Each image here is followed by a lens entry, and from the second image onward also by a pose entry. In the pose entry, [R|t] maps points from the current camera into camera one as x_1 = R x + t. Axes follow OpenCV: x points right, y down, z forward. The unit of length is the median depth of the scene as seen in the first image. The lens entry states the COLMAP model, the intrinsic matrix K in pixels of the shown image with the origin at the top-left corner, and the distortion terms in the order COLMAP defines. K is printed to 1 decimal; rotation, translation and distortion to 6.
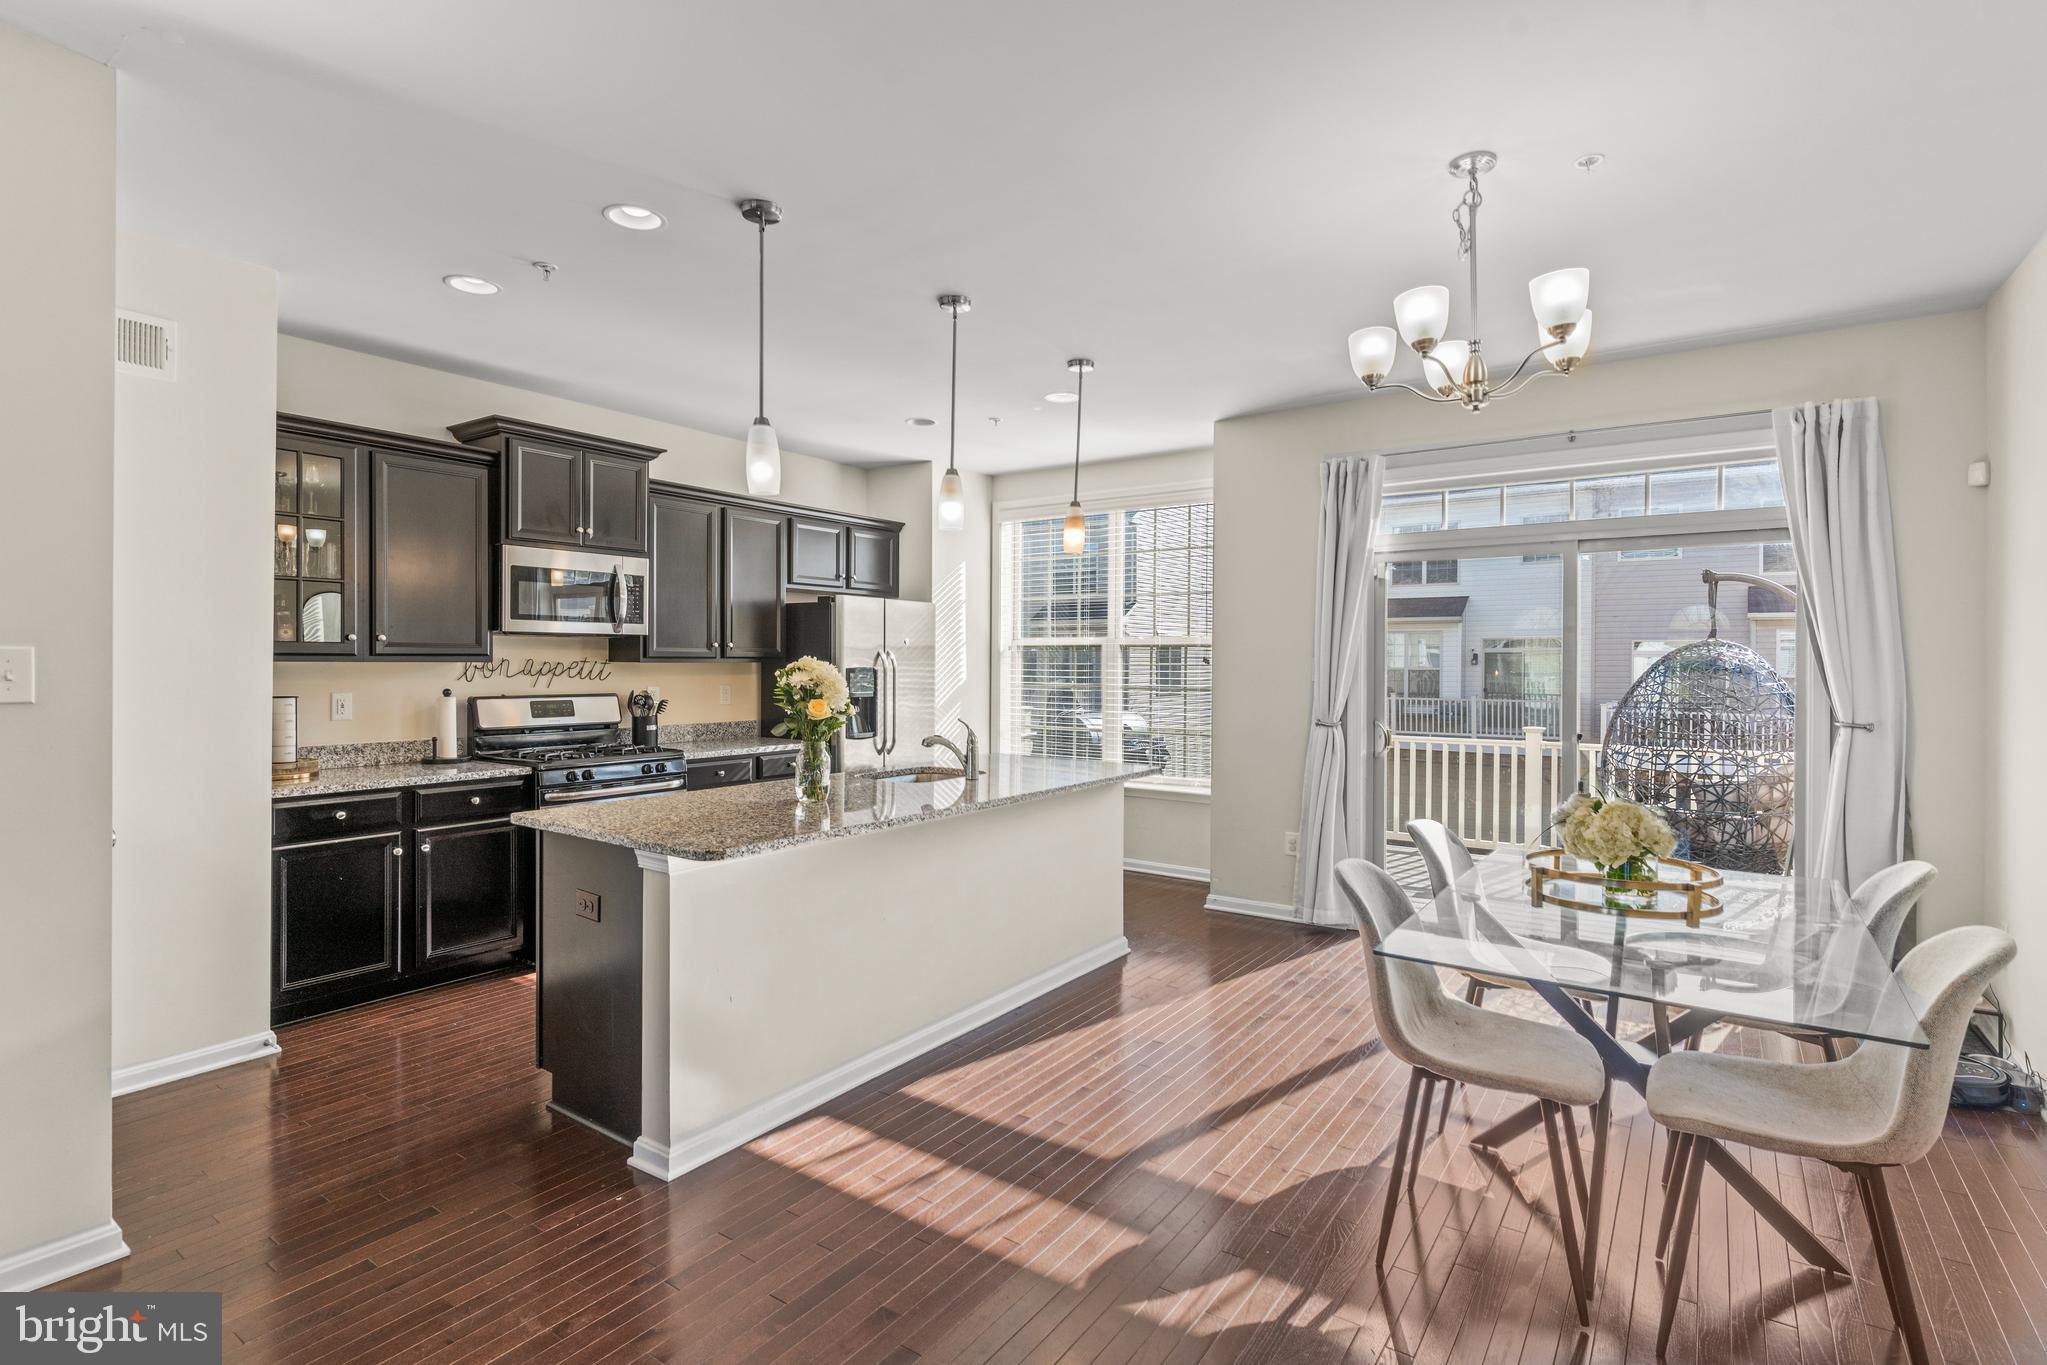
lens RADIAL K [[984.8, 0, 1023.5], [0, 984.8, 682.5], [0, 0, 1]] dist [0.000456, 0.000104]
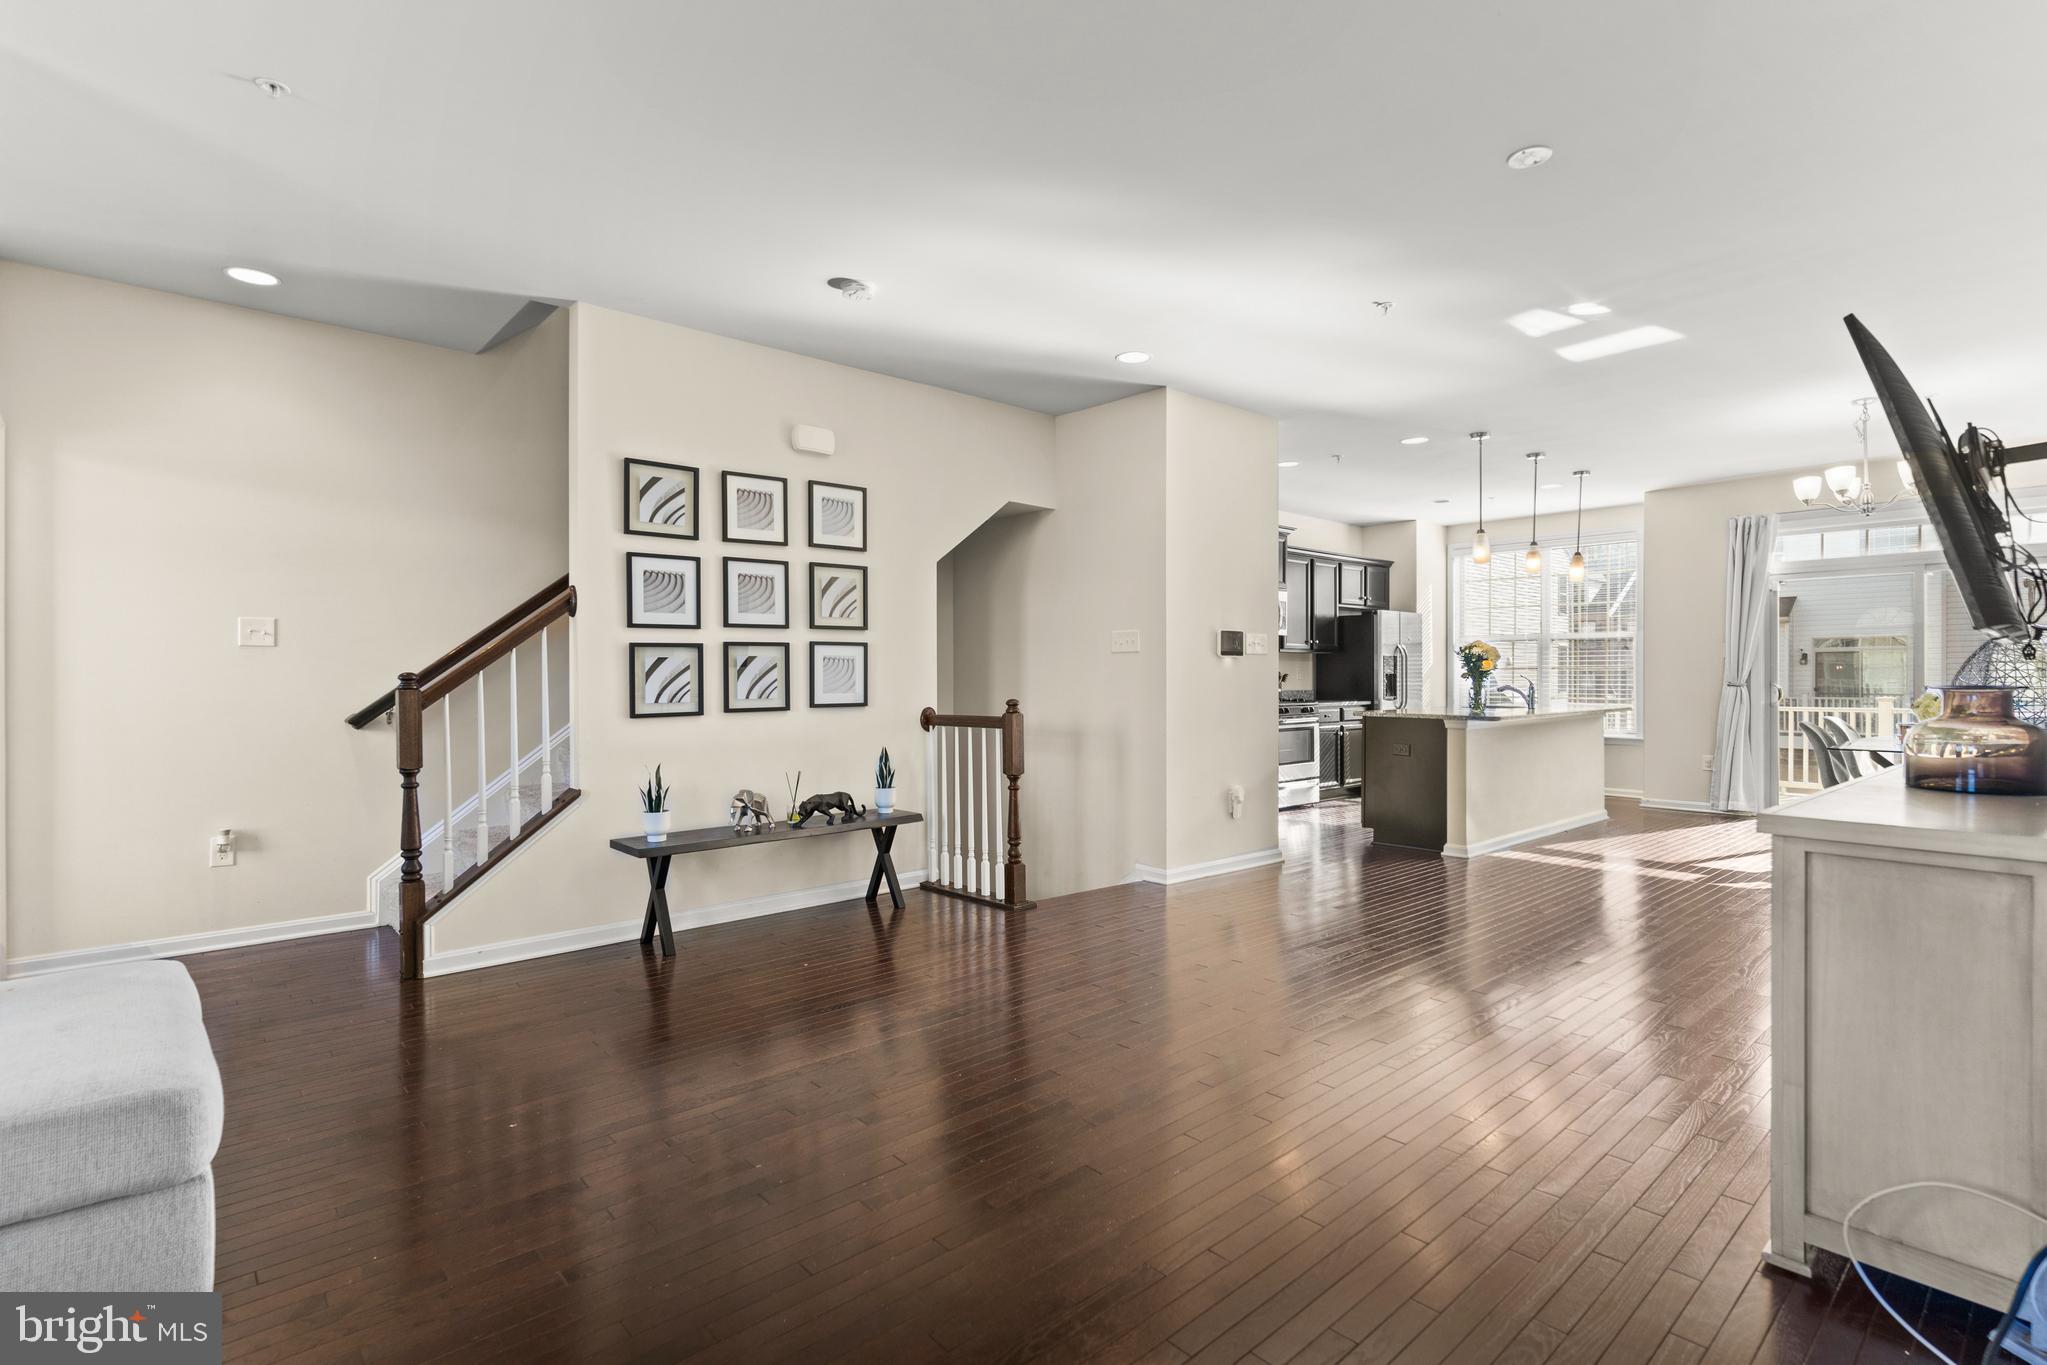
lens RADIAL K [[989.9, 0, 1023.5], [0, 989.9, 682.5], [0, 0, 1]] dist [0.011800, 0.000346]
pose [[0.975000, -0.004951, -0.222150, -0.454706], [0.002345, 0.999925, -0.011995, 0.056349], [0.222193, 0.011175, 0.974939, -0.813756]]
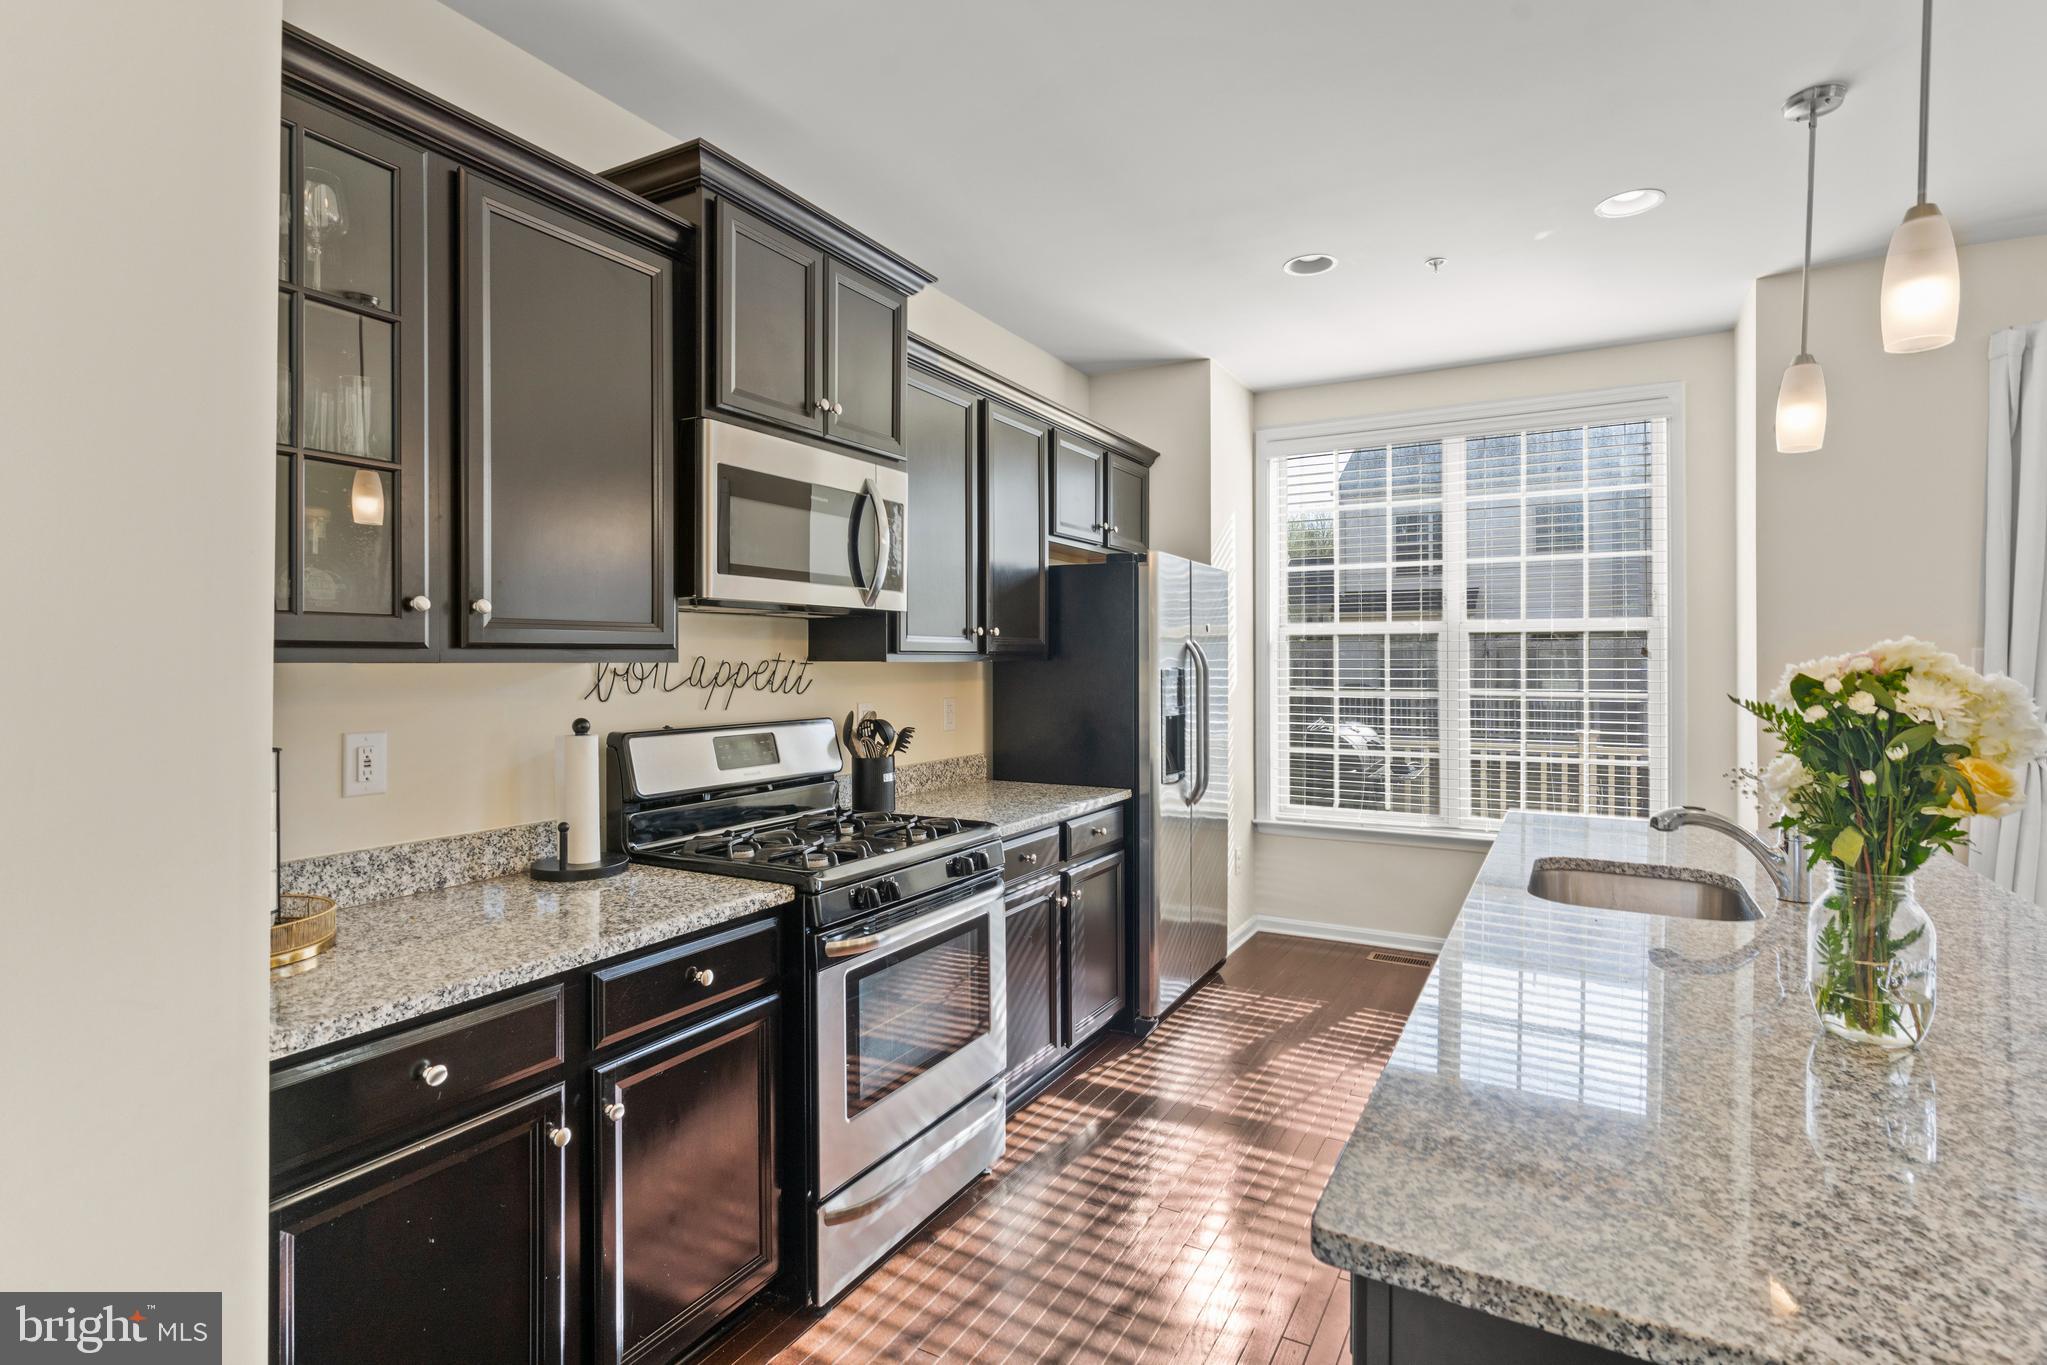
lens RADIAL K [[1001.3, 0, 1020.0], [0, 1001.3, 664.5], [0, 0, 1]] dist [0.001064, 0.000107]
pose [[0.995346, -0.007334, 0.096088, -0.379192], [0.009052, 0.999807, -0.017450, -0.008376], [-0.095941, 0.018238, 0.995220, 0.447003]]
